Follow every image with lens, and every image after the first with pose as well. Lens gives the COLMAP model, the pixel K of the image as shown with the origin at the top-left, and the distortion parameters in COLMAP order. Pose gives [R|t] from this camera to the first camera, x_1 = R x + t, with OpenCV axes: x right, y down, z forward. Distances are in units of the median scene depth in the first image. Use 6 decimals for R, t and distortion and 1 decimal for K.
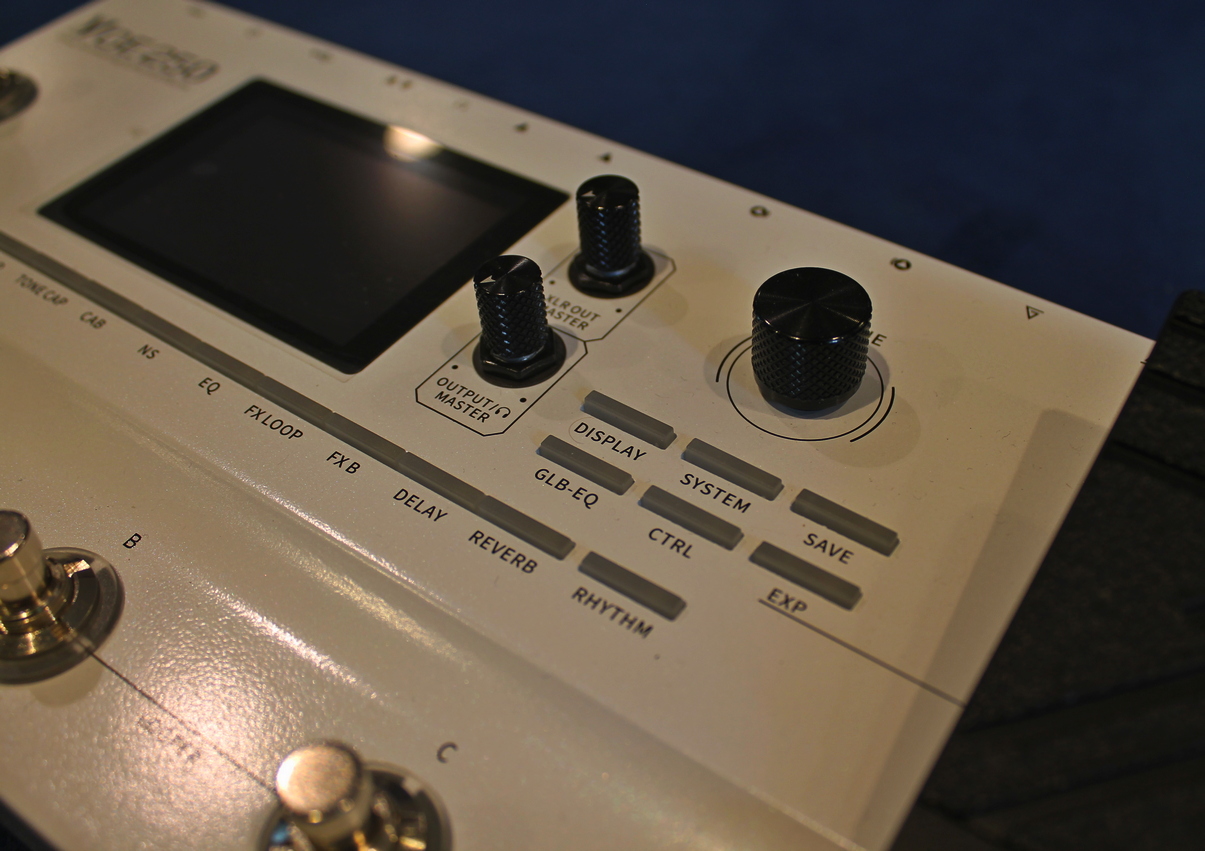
lens RADIAL K [[1301.1, 0, 627.9], [0, 1301.1, 426.5], [0, 0, 1]] dist [-0.138893, 0.143076]
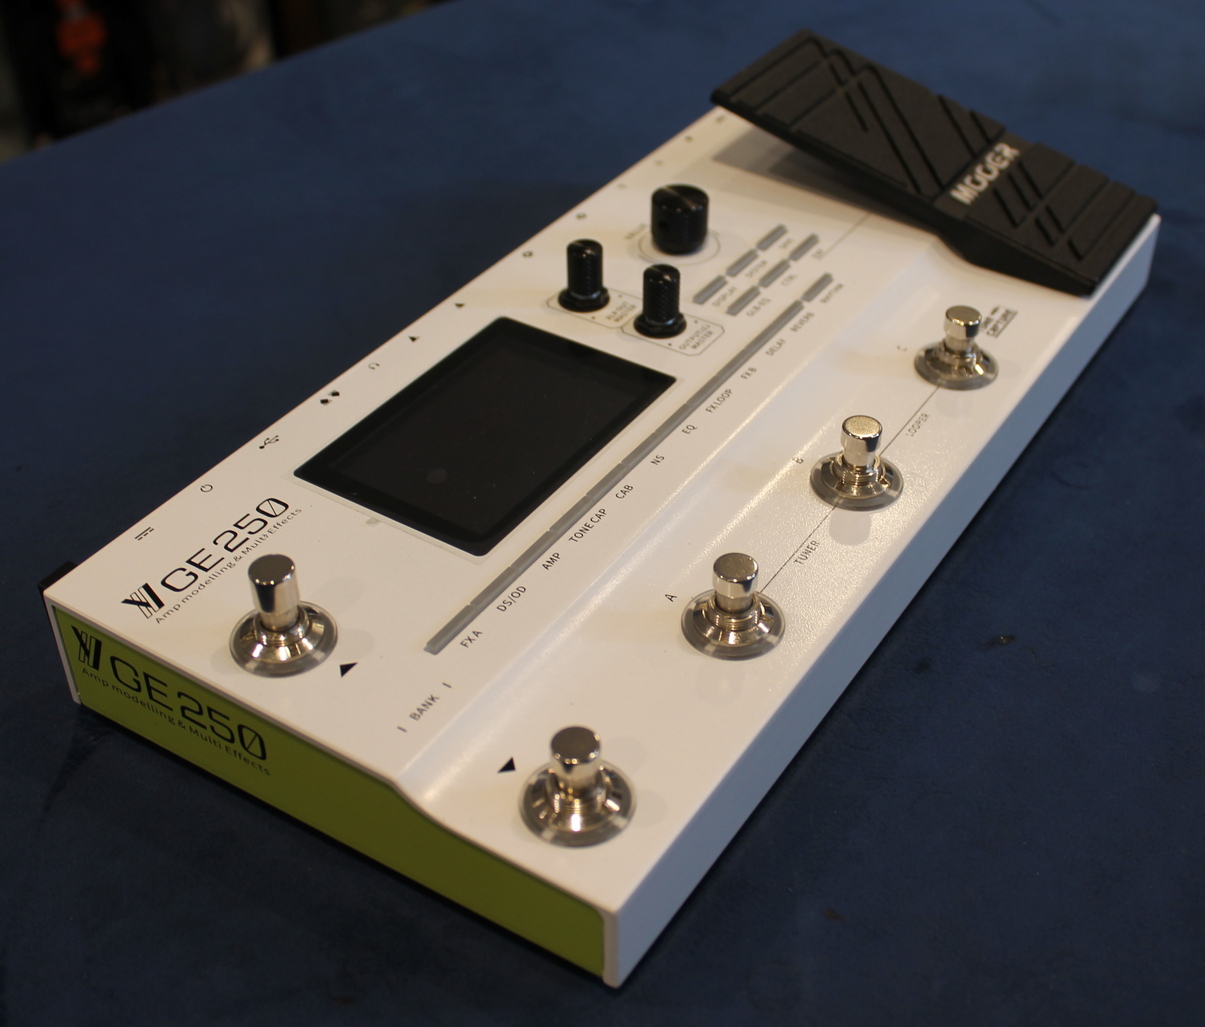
lens RADIAL K [[1599.6, 0, 602.5], [0, 1599.6, 513.5], [0, 0, 1]] dist [-0.007929, -0.009142]
pose [[-0.042036, -0.594847, 0.802739, -2.080524], [0.700439, 0.555397, 0.448240, -0.989767], [-0.712473, 0.581112, 0.393307, 0.363562]]
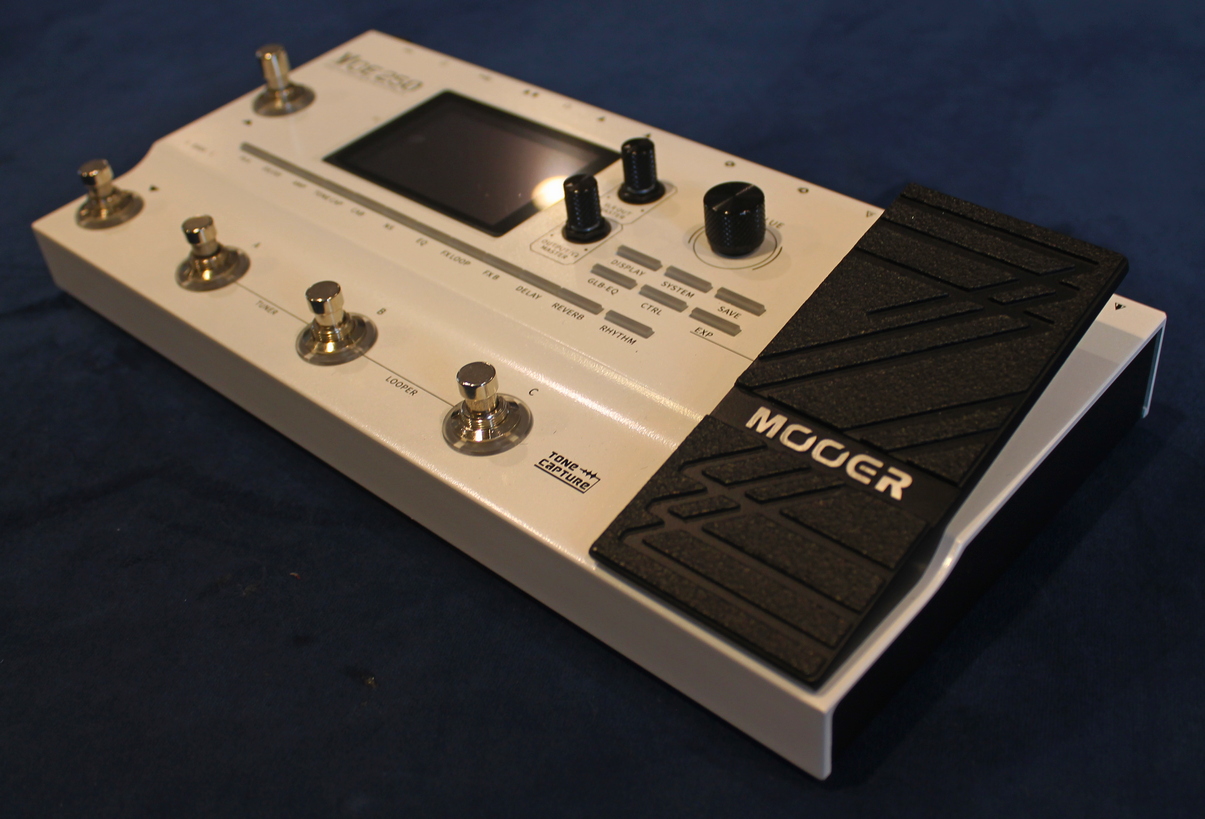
lens RADIAL K [[1378.3, 0, 602.5], [0, 1378.3, 409.5], [0, 0, 1]] dist [-0.124945, 0.008738]
pose [[0.991552, 0.035817, -0.124666, 0.205185], [-0.044233, 0.996878, -0.065411, 0.347075], [0.121934, 0.070373, 0.990040, -0.983808]]
